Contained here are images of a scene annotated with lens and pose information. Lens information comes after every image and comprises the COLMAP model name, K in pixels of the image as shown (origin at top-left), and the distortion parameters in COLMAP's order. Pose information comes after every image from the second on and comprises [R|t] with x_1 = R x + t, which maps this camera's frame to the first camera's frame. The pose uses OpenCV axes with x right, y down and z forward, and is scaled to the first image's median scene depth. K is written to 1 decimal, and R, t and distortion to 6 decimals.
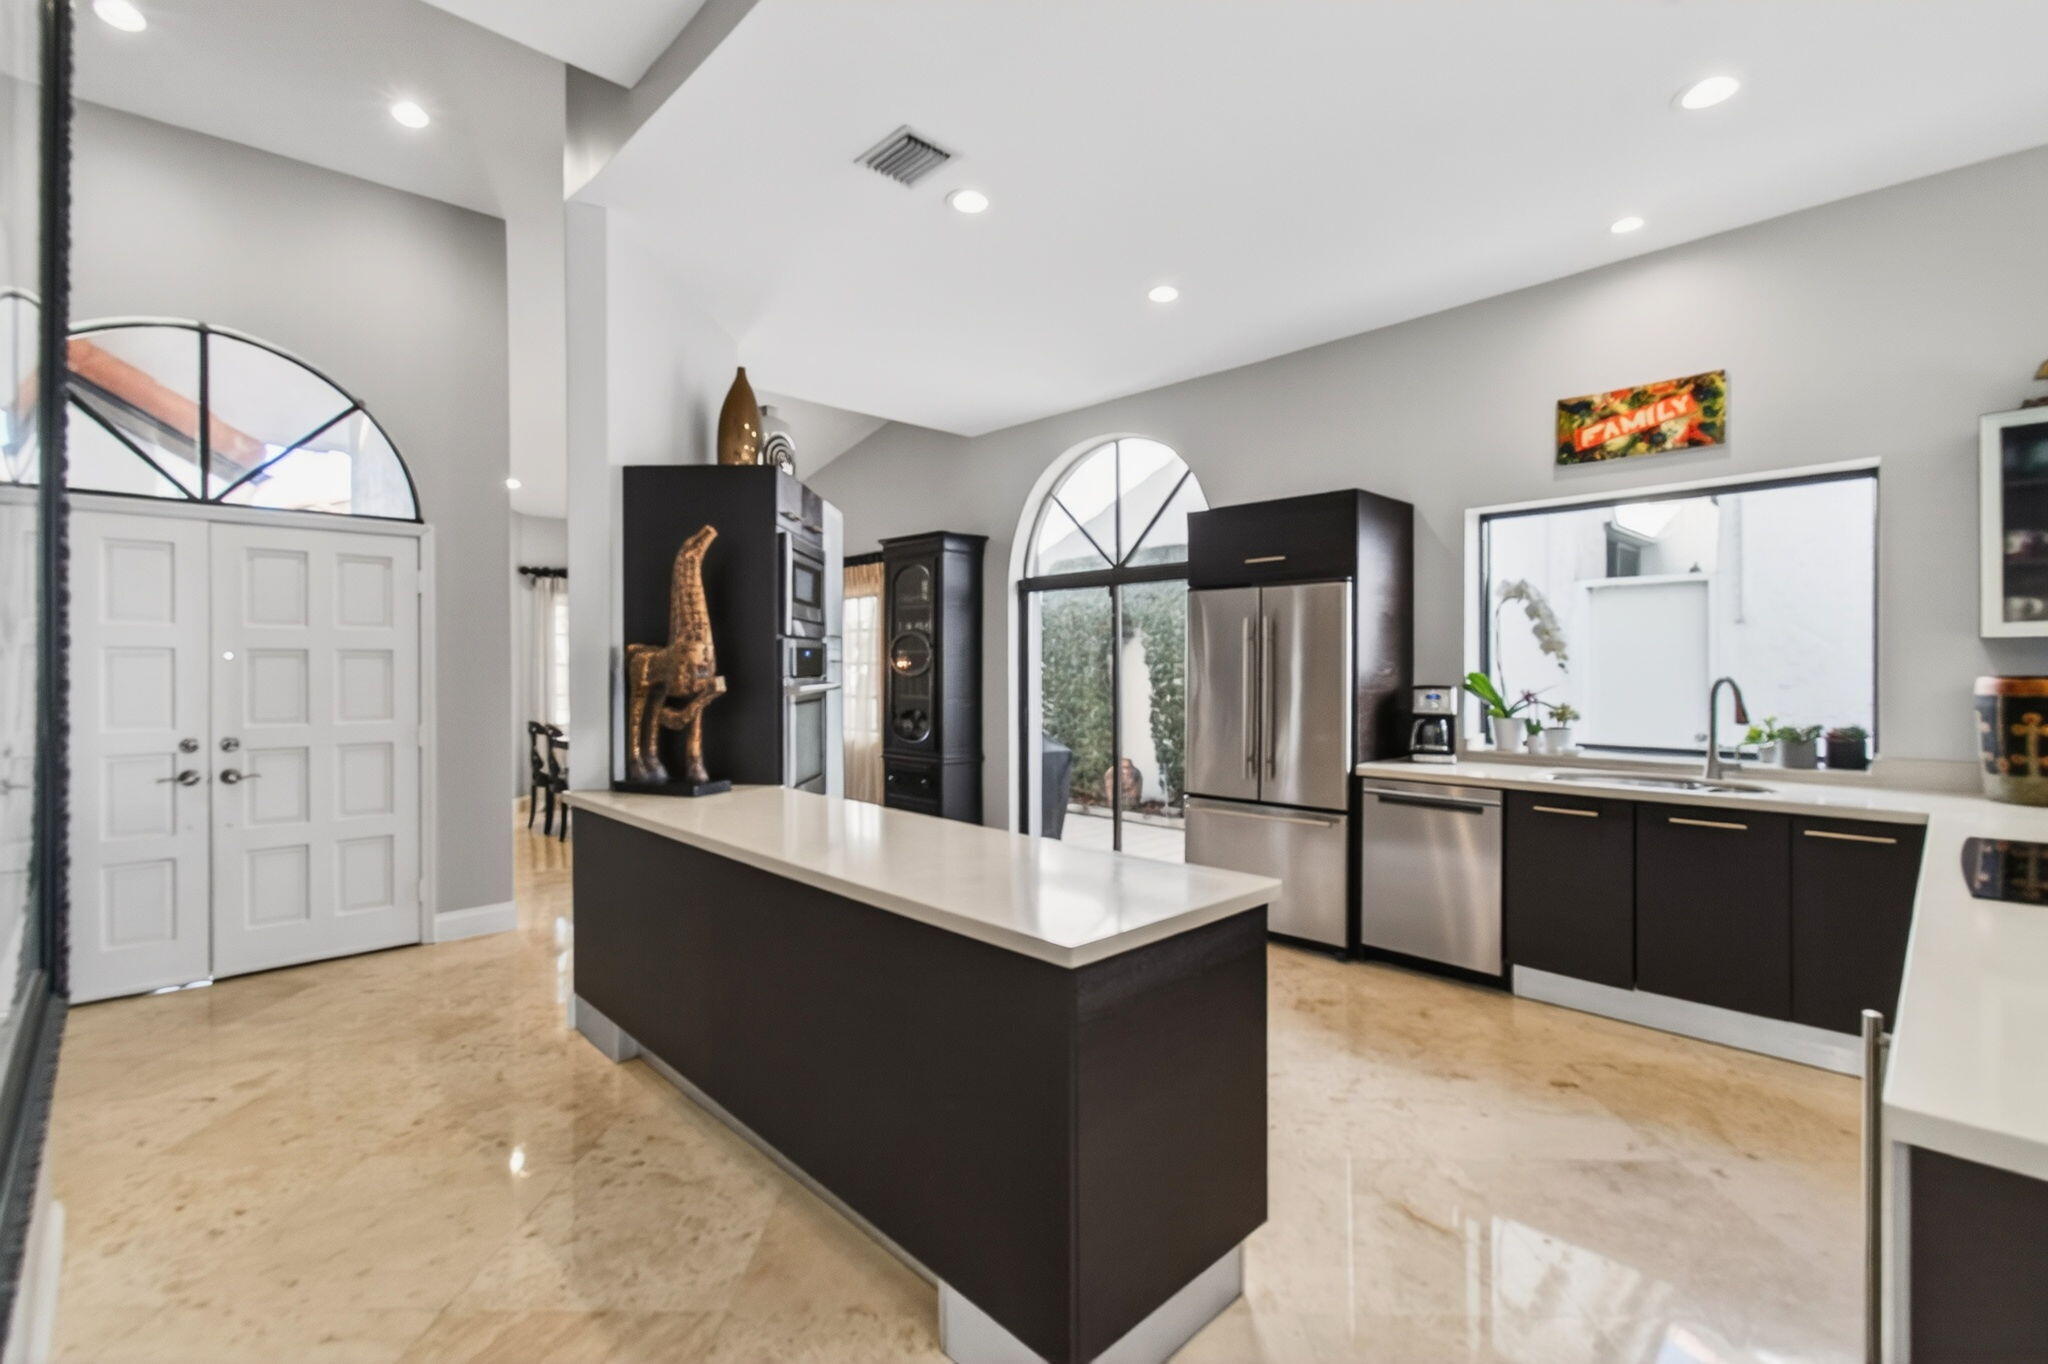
lens RADIAL K [[910.4, 0, 1023.2], [0, 910.4, 666.9], [0, 0, 1]] dist [-0.012595, 0.009755]
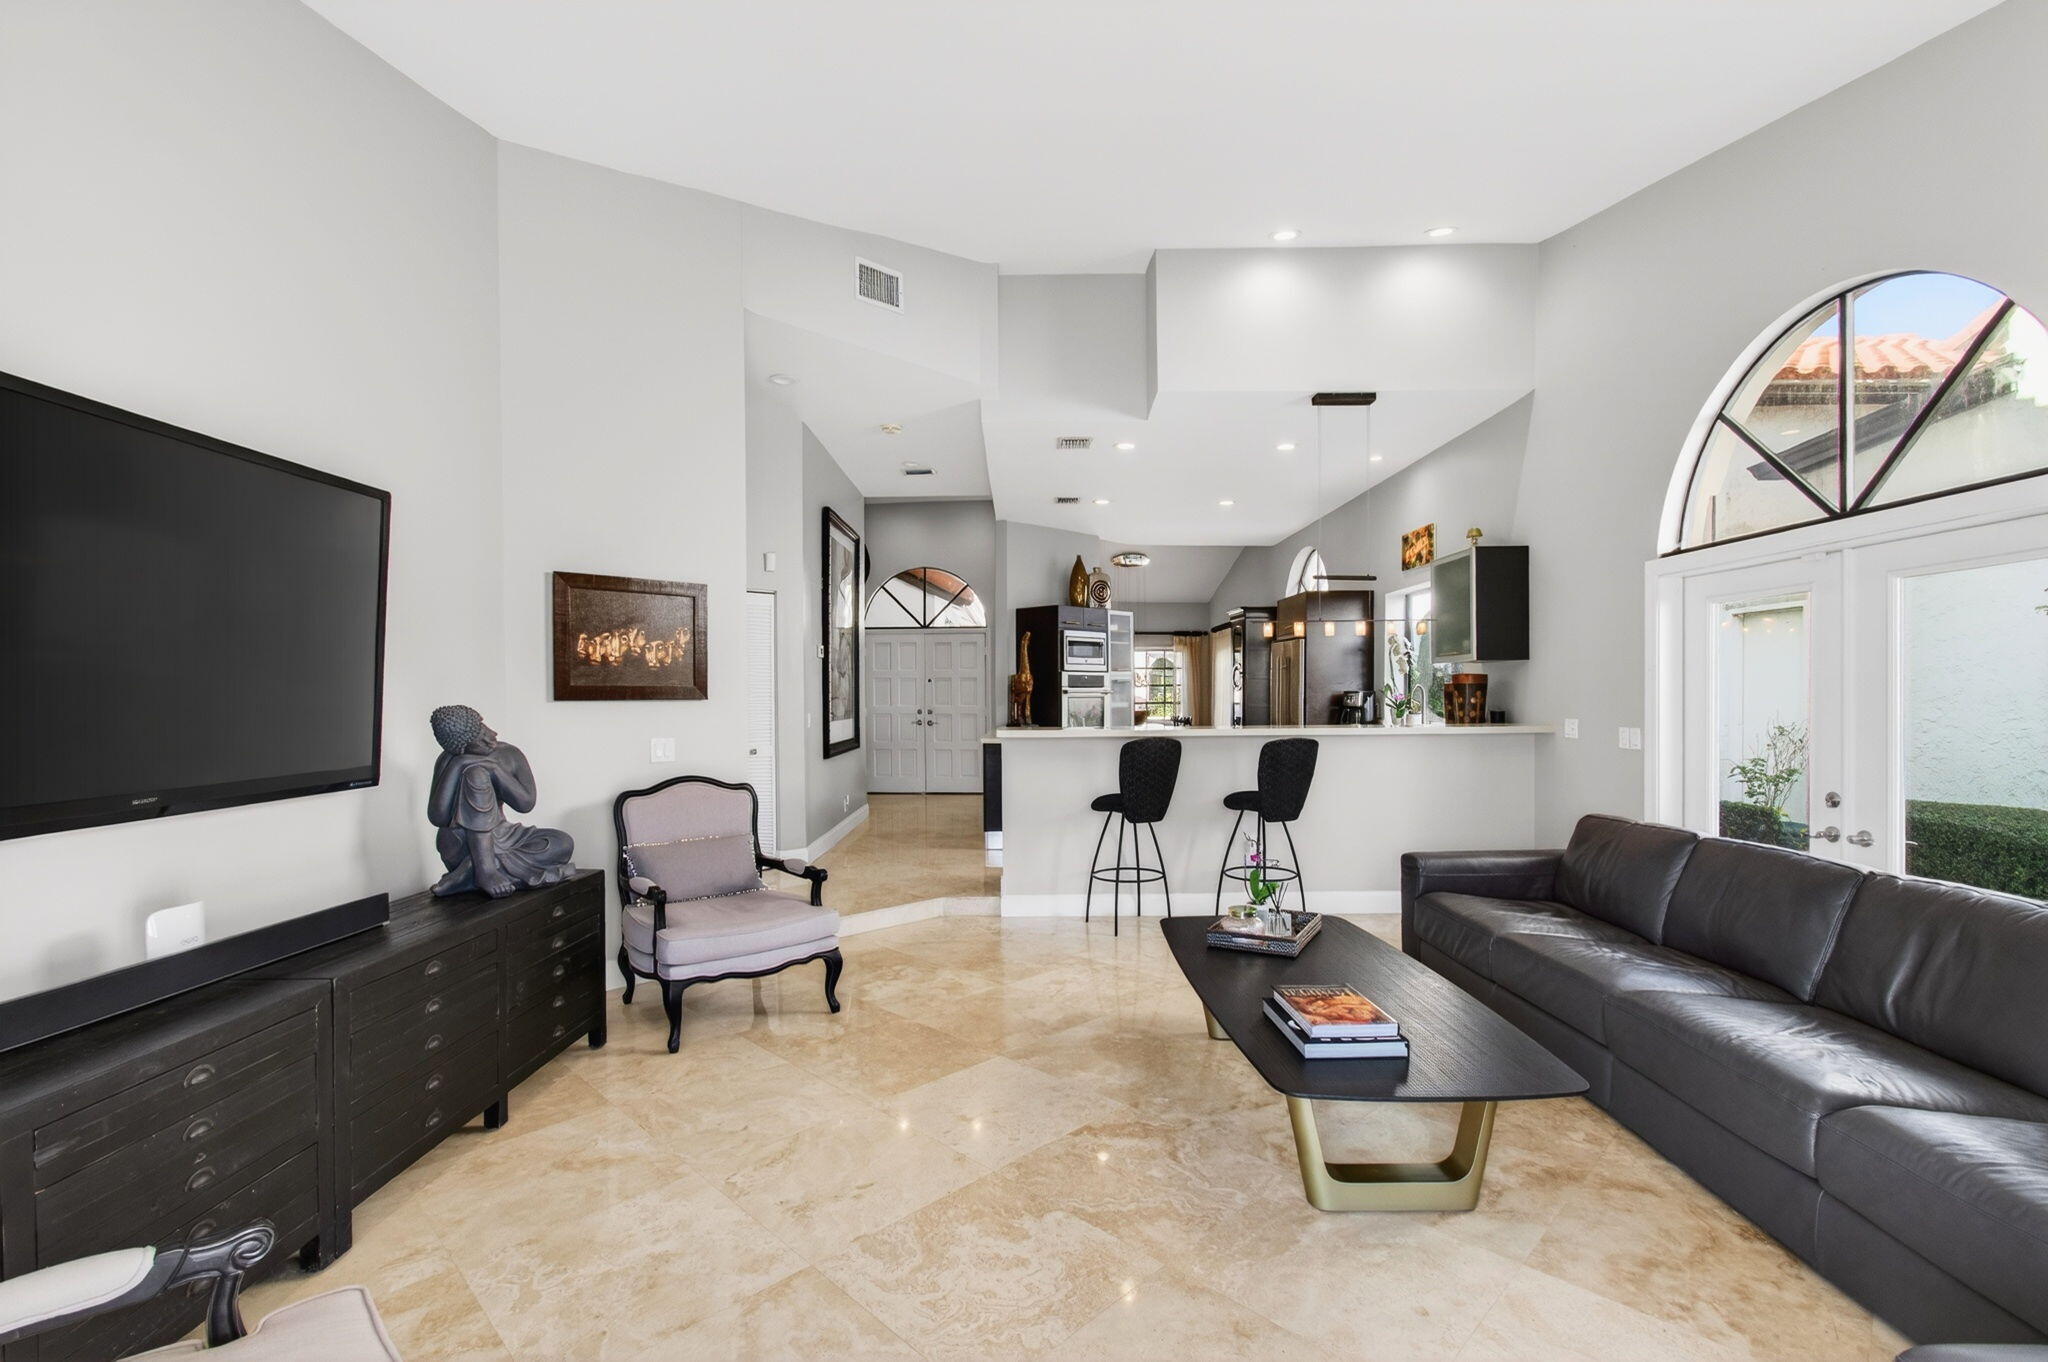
lens RADIAL K [[910.4, 0, 1022.8], [0, 910.4, 702.6], [0, 0, 1]] dist [-0.012595, 0.009755]
pose [[0.718503, 0.007826, -0.695480, 1.362214], [-0.001103, 0.999948, 0.010113, 0.027617], [0.695523, -0.006499, 0.718475, -0.886462]]
